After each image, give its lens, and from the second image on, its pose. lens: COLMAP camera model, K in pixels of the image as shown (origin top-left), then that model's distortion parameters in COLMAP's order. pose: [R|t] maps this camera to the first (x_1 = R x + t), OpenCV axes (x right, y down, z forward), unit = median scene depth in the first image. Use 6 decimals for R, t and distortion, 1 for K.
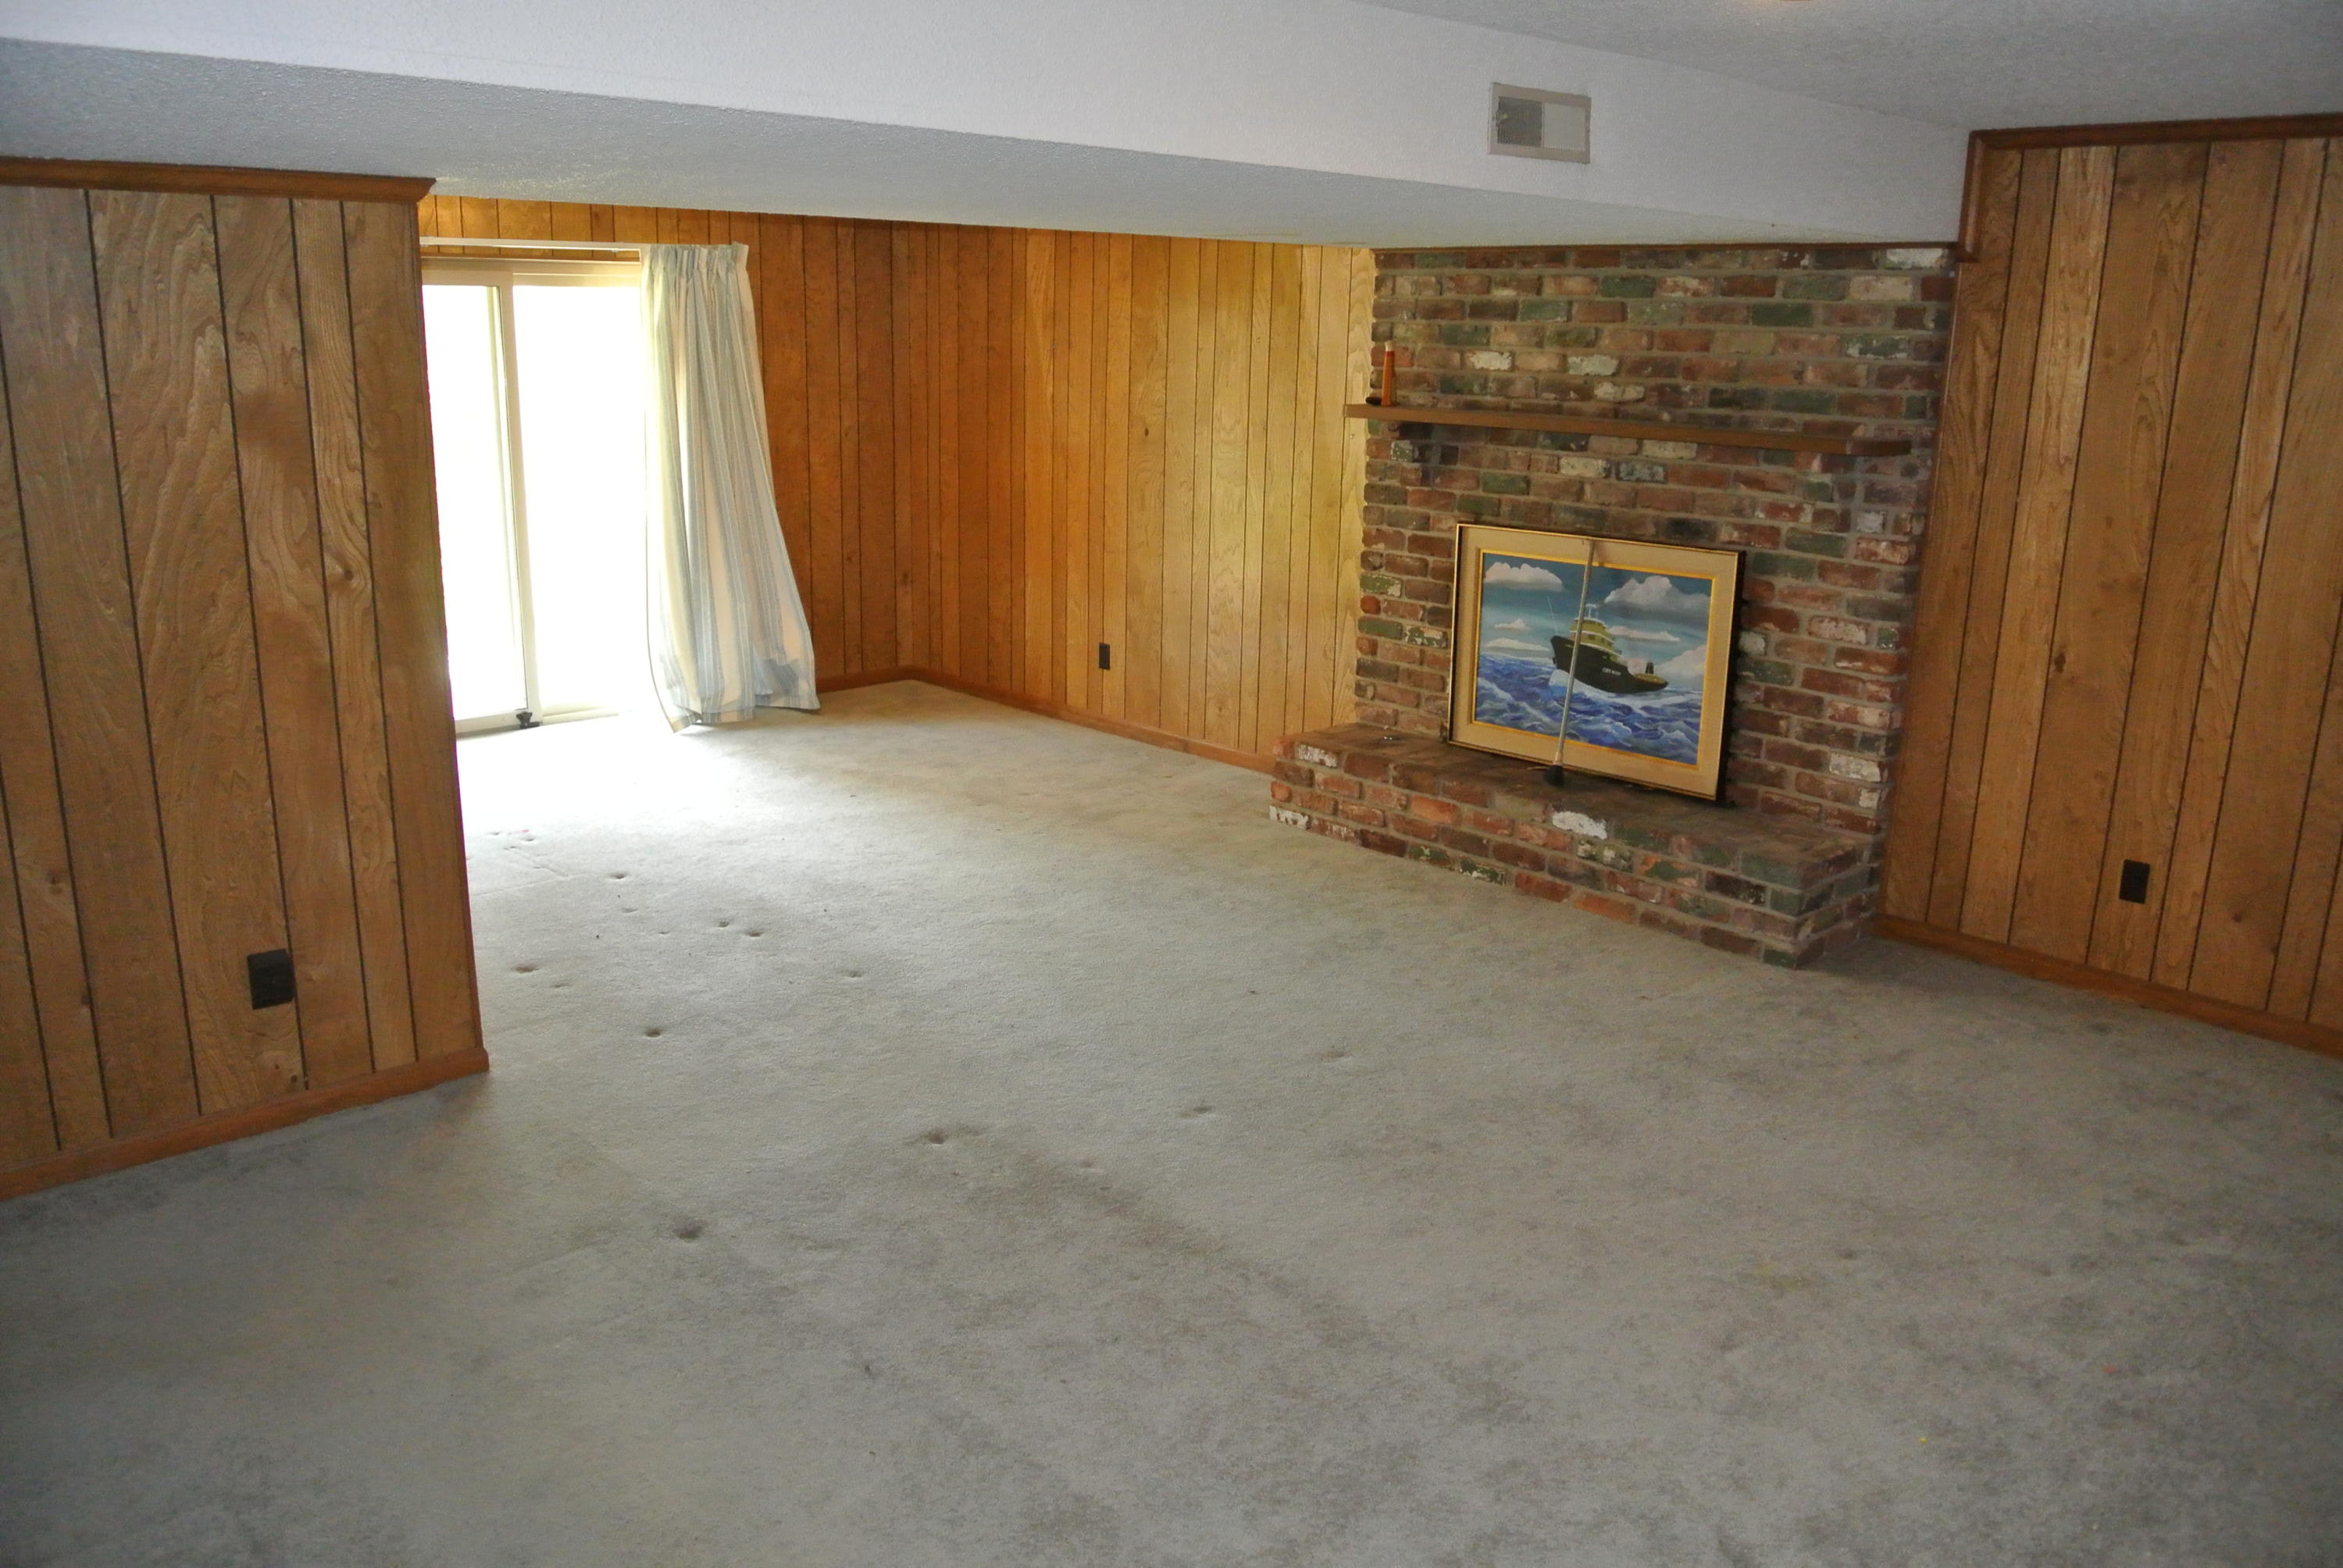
lens RADIAL K [[1834.1, 0, 1168.5], [0, 1834.1, 805.0], [0, 0, 1]] dist [-0.090503, 0.044500]
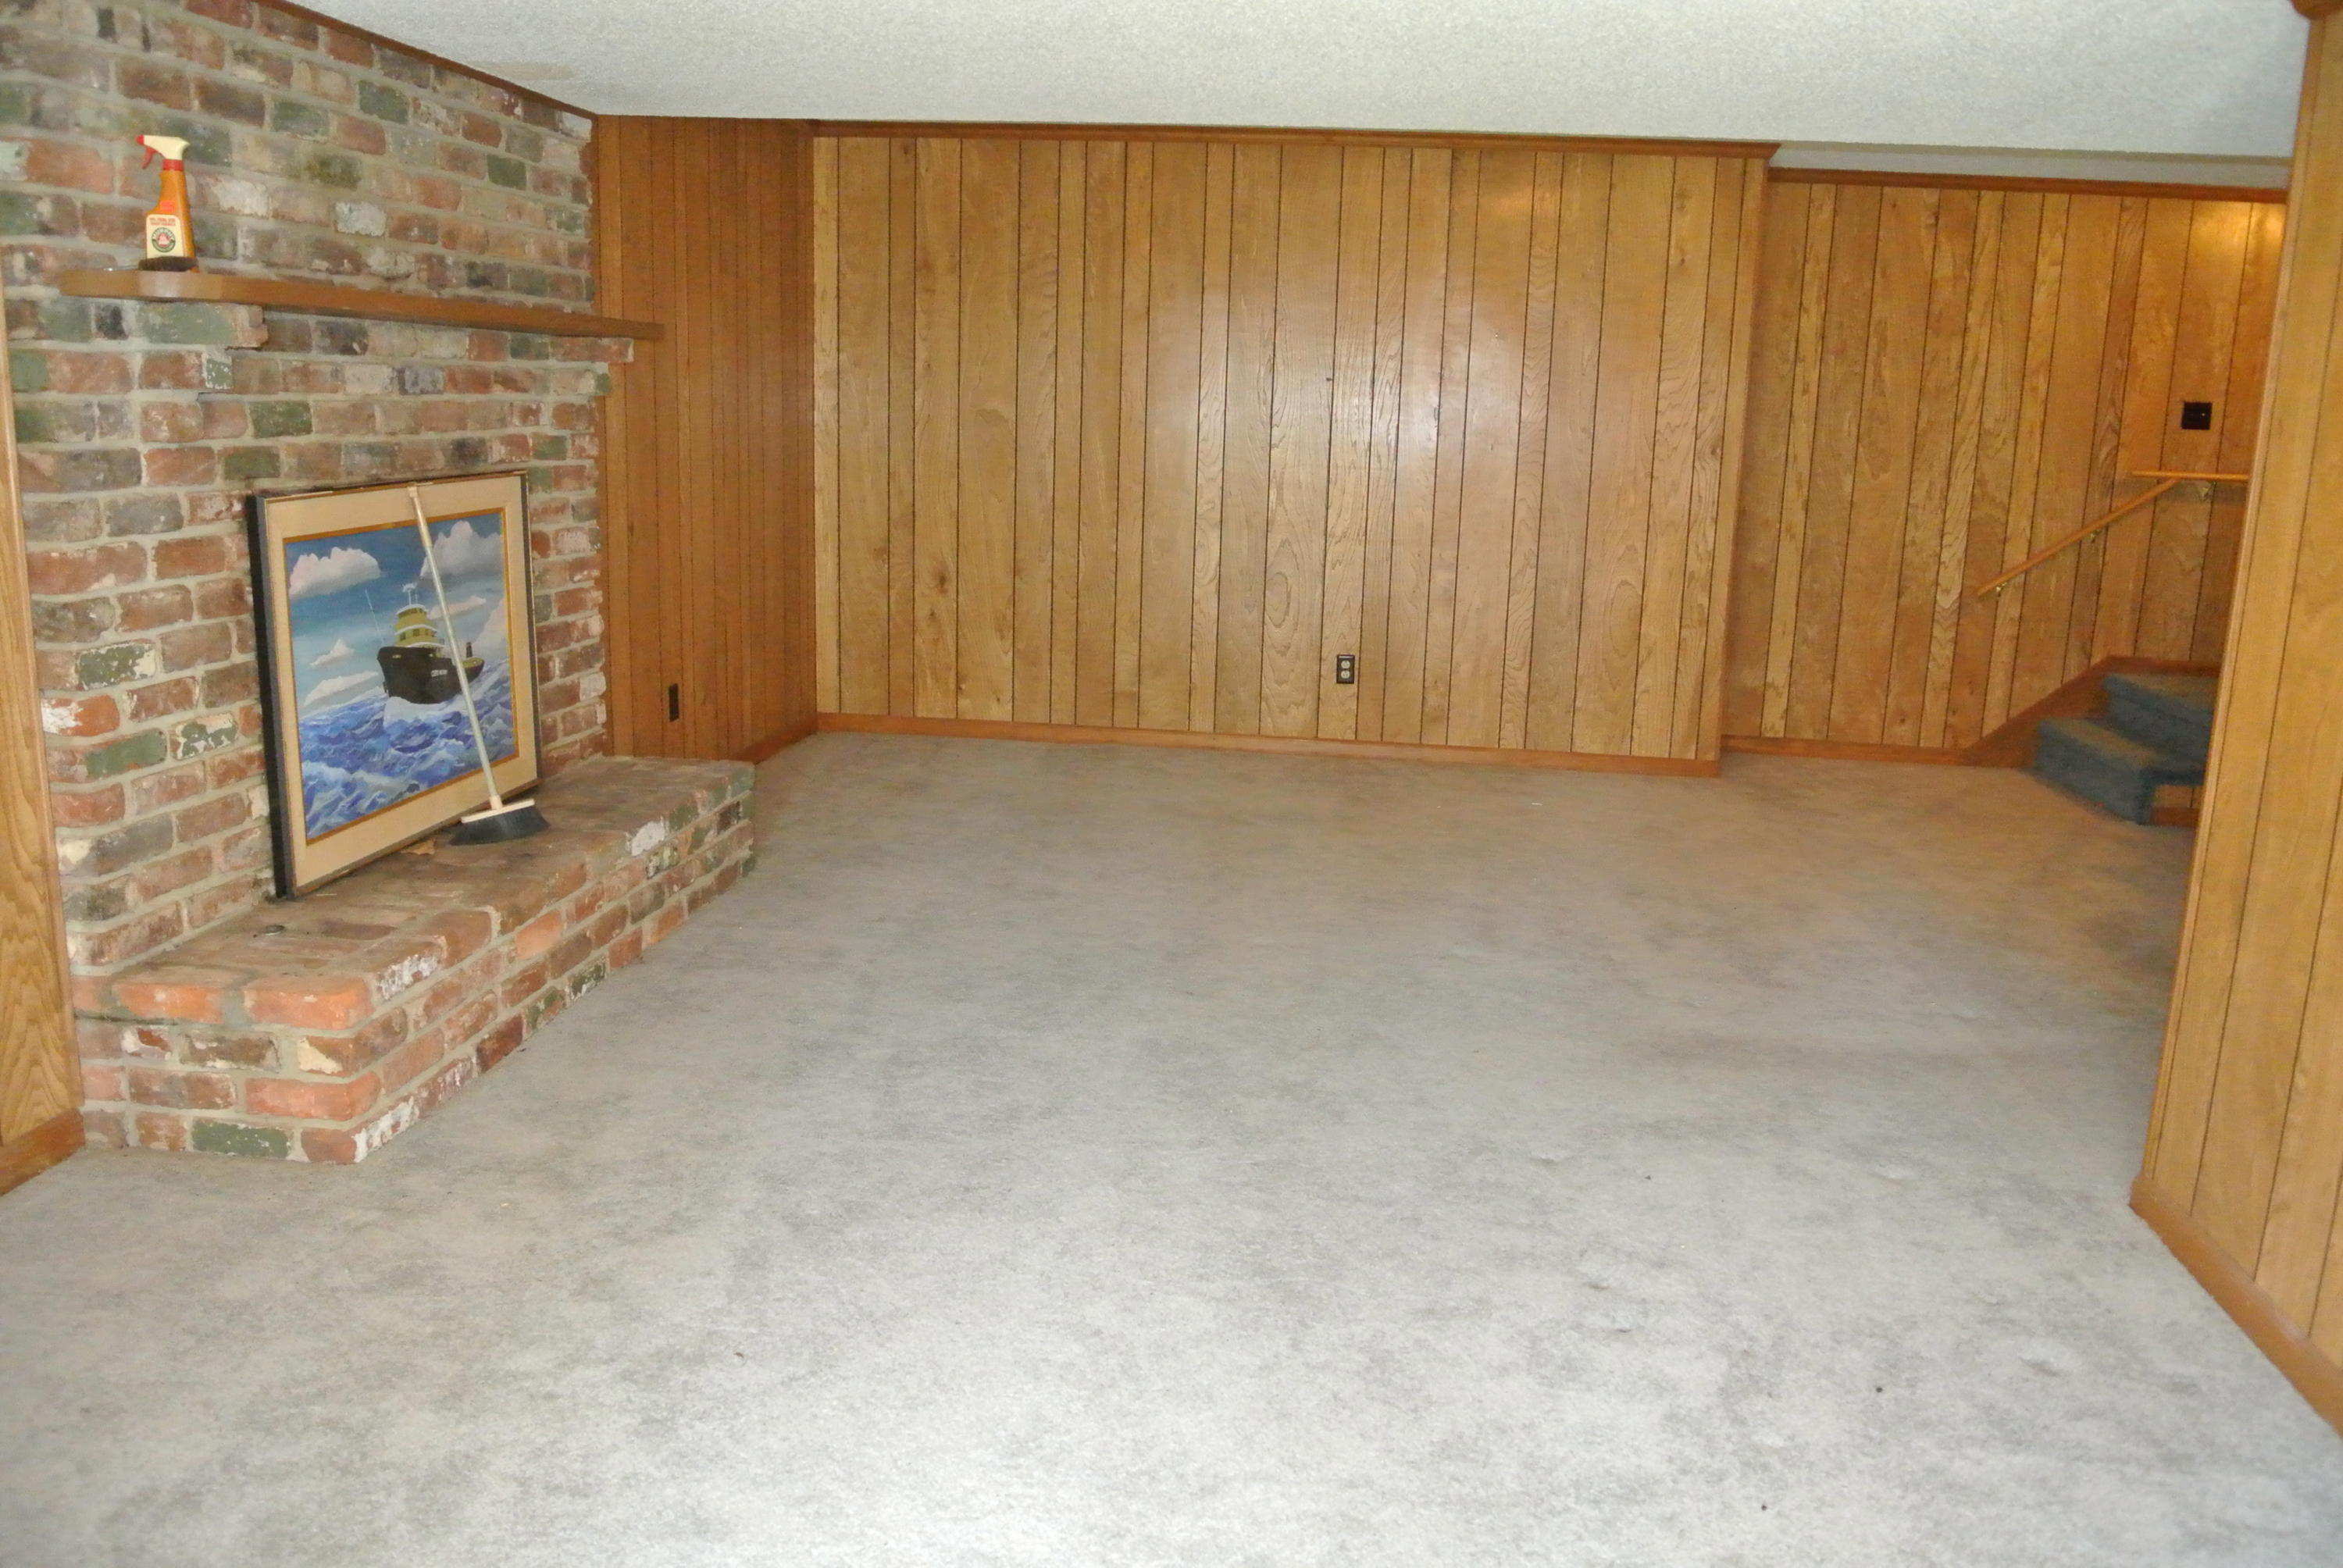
lens RADIAL K [[1834.1, 0, 1168.5], [0, 1834.1, 805.0], [0, 0, 1]] dist [-0.090503, 0.044500]
pose [[-0.656489, -0.195736, 0.728498, -0.446467], [0.153960, 0.910651, 0.383420, -0.246737], [-0.738457, 0.363871, -0.567697, 1.198070]]
